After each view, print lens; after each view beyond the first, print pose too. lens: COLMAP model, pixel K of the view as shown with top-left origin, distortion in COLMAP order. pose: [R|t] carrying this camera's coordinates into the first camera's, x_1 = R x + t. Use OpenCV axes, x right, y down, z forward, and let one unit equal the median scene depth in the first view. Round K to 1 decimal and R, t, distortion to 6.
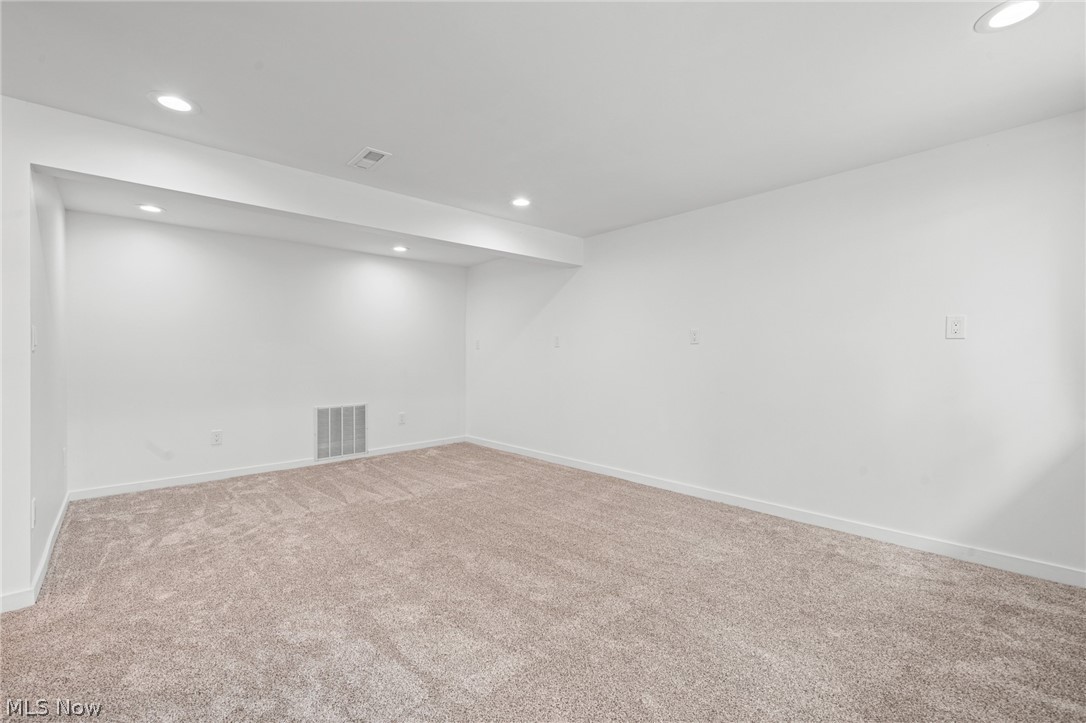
lens RADIAL K [[466.2, 0, 543.0], [0, 466.2, 361.5], [0, 0, 1]] dist [0.052193, 0.000077]
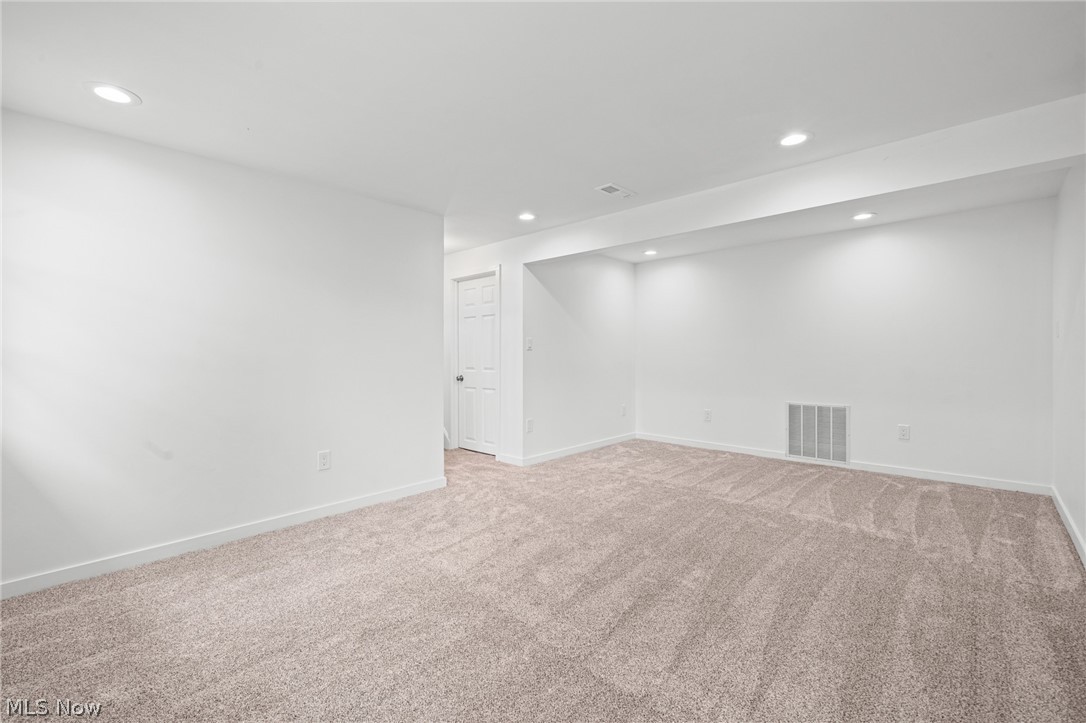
lens RADIAL K [[475.4, 0, 541.7], [0, 475.4, 357.5], [0, 0, 1]] dist [-0.000951, 0.000408]
pose [[0.077177, 0.013973, -0.996919, 0.468670], [-0.006569, 0.999887, 0.013506, -0.007326], [0.996996, 0.005506, 0.077260, 0.398819]]
